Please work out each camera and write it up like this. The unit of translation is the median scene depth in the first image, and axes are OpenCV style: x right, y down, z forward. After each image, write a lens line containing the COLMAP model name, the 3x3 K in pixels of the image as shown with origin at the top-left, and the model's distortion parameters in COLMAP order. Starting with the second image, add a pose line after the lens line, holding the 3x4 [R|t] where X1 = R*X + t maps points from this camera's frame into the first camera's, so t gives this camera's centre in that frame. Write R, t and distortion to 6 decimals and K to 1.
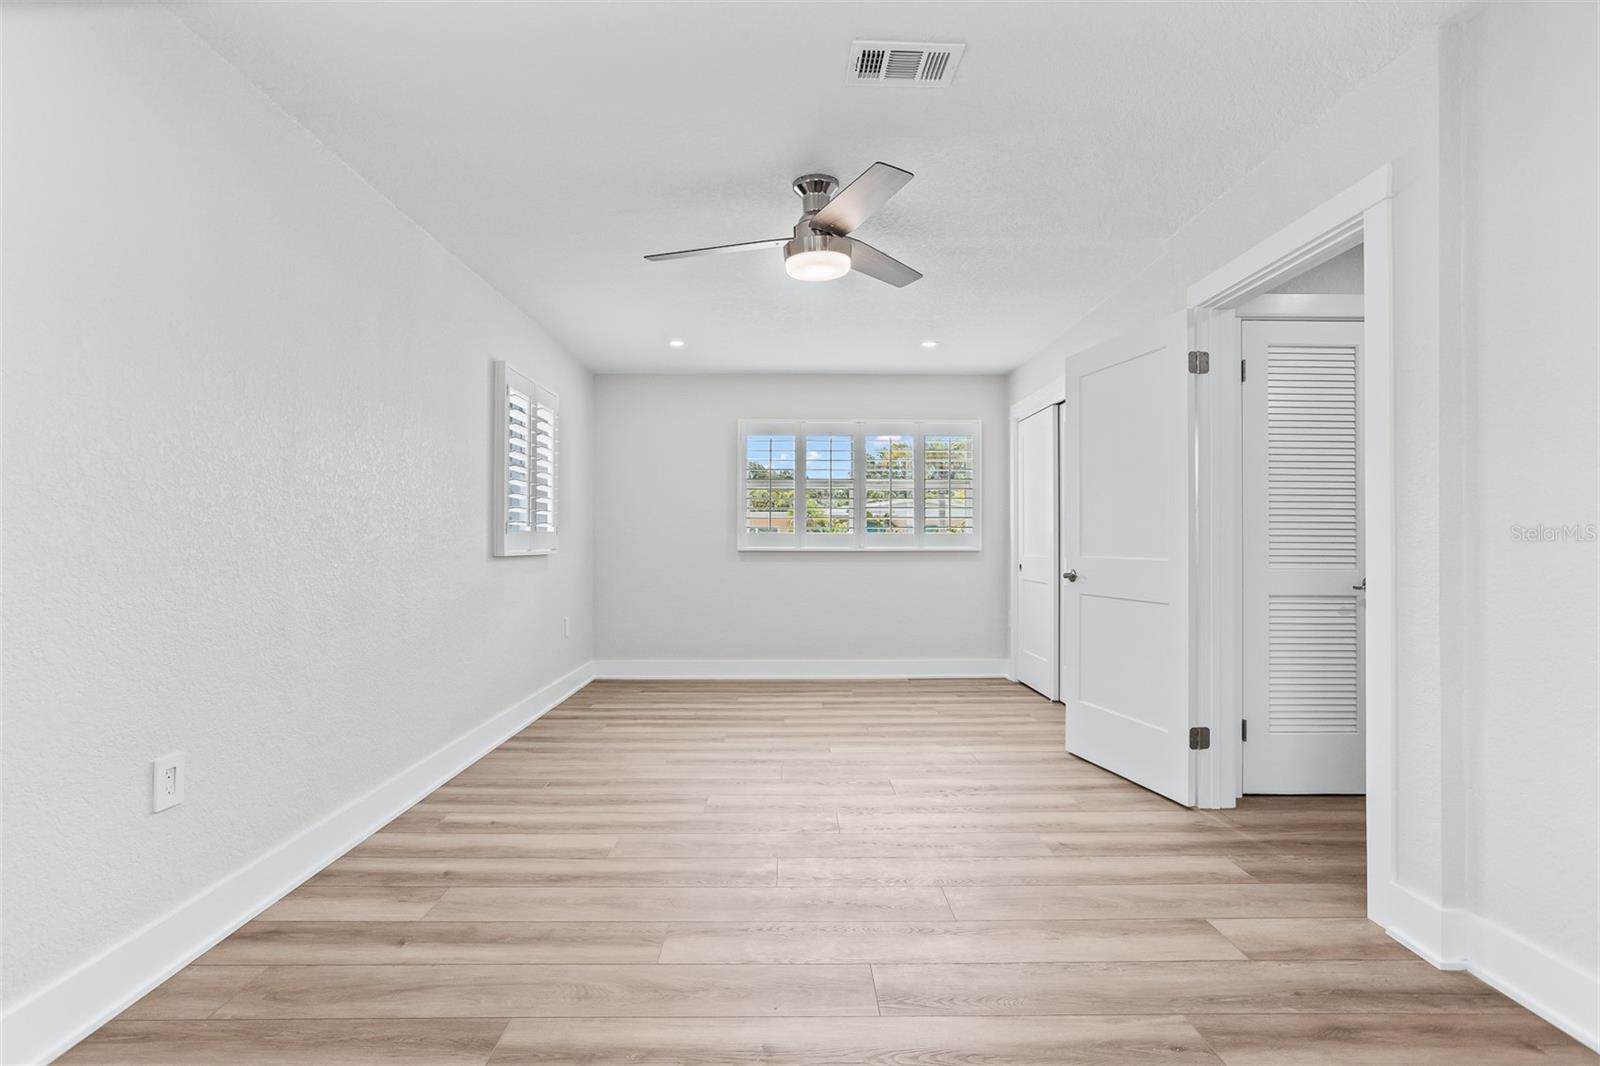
lens RADIAL K [[795.1, 0, 808.6], [0, 795.1, 530.2], [0, 0, 1]] dist [-0.022534, 0.014363]
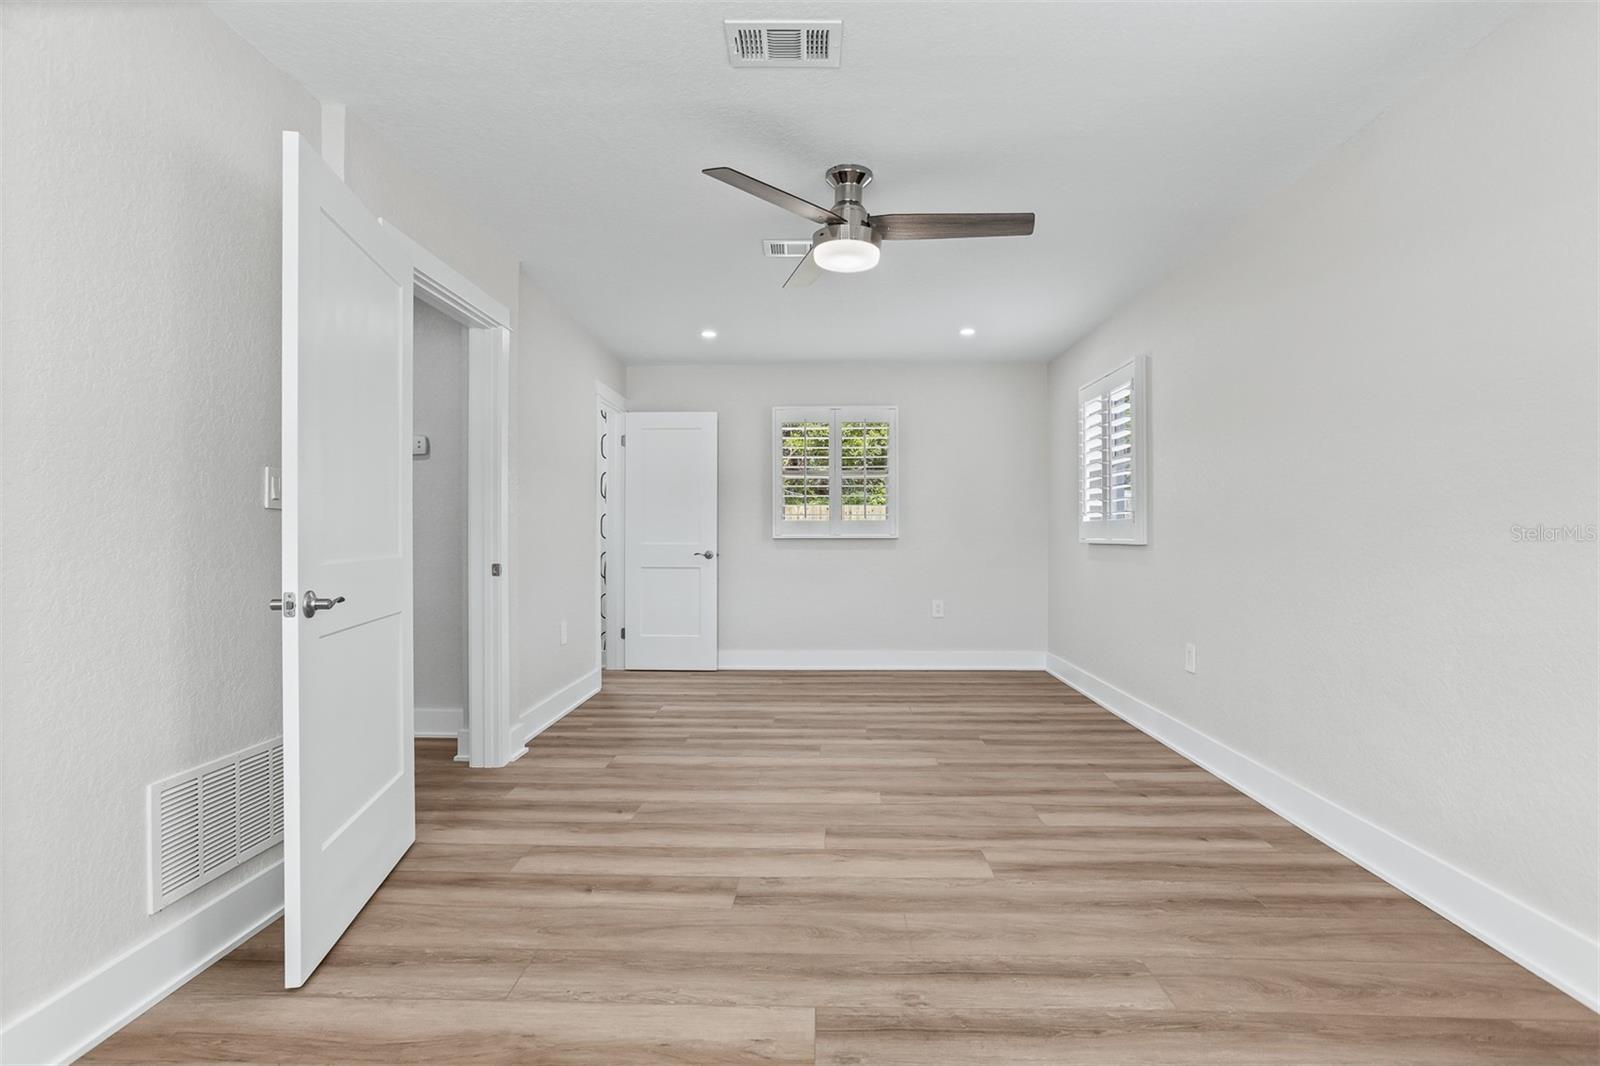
lens RADIAL K [[795.1, 0, 796.6], [0, 795.1, 533.0], [0, 0, 1]] dist [-0.022534, 0.014363]
pose [[-0.998332, -0.000902, 0.057723, 0.018474], [-0.001731, 0.999896, -0.014313, 0.031170], [-0.057704, -0.014389, -0.998230, 2.038370]]
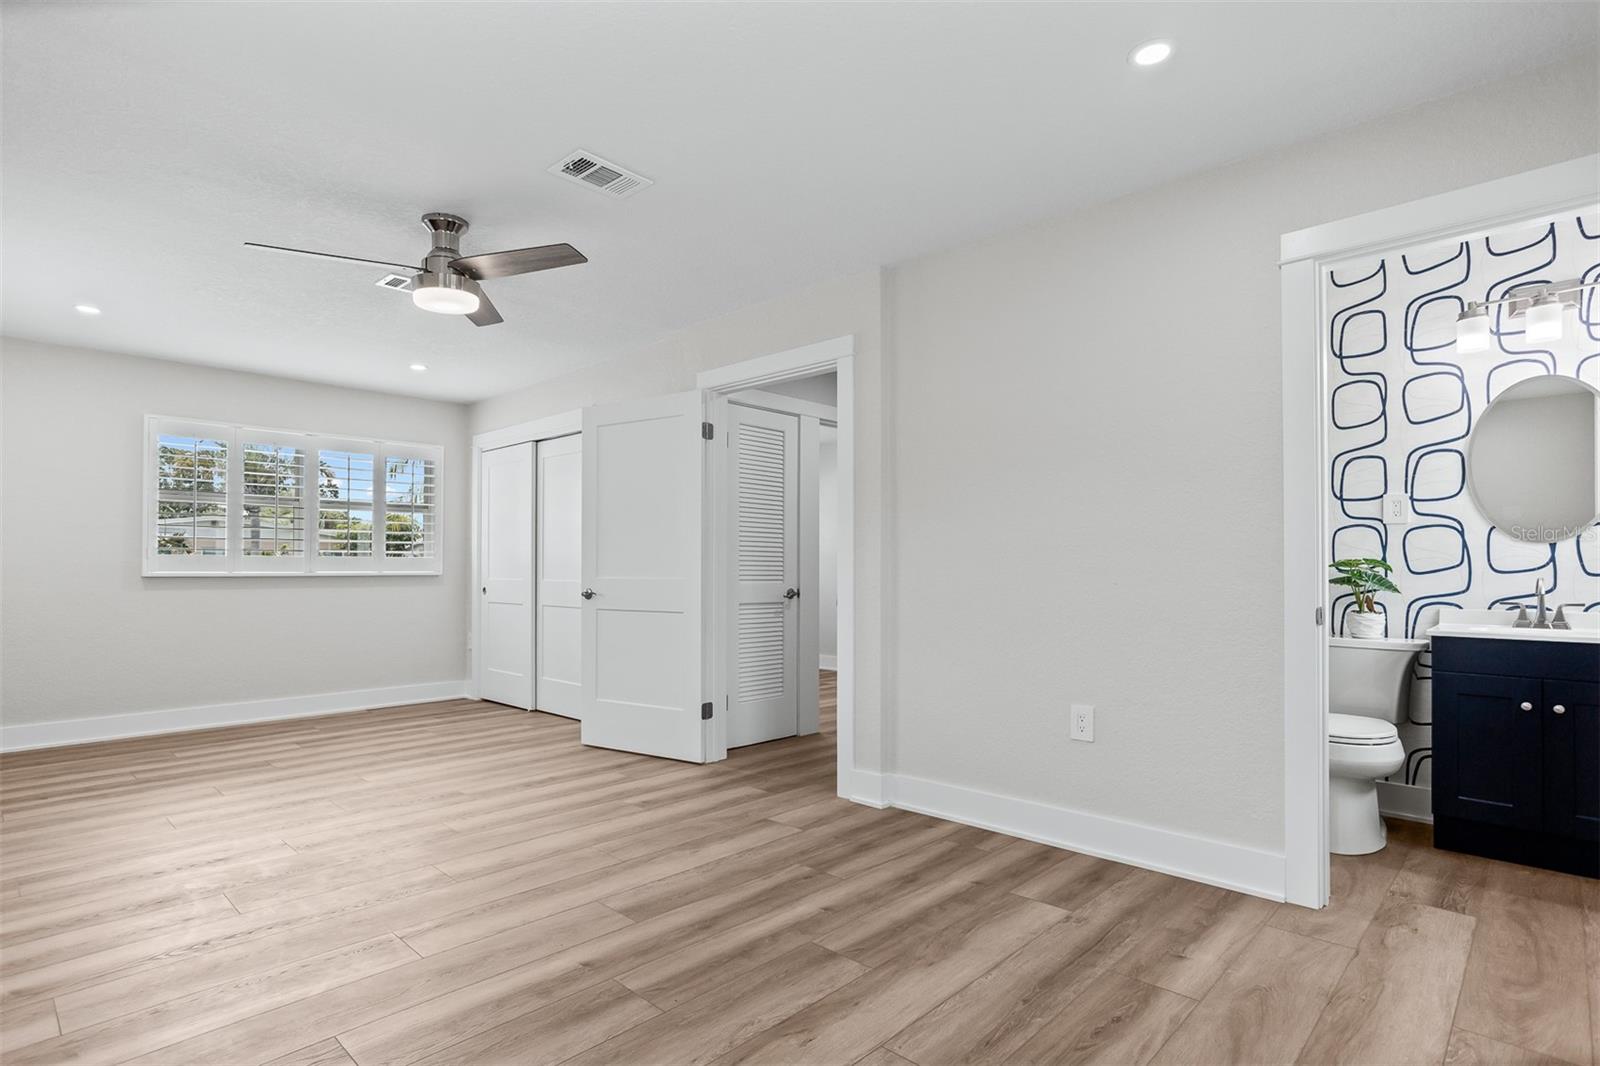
lens RADIAL K [[795.1, 0, 795.9], [0, 795.1, 564.6], [0, 0, 1]] dist [-0.022534, 0.014363]
pose [[0.706745, 0.002872, 0.707462, -0.401795], [-0.010093, 0.999931, 0.006024, 0.004268], [-0.707396, -0.011398, 0.706725, -0.070443]]
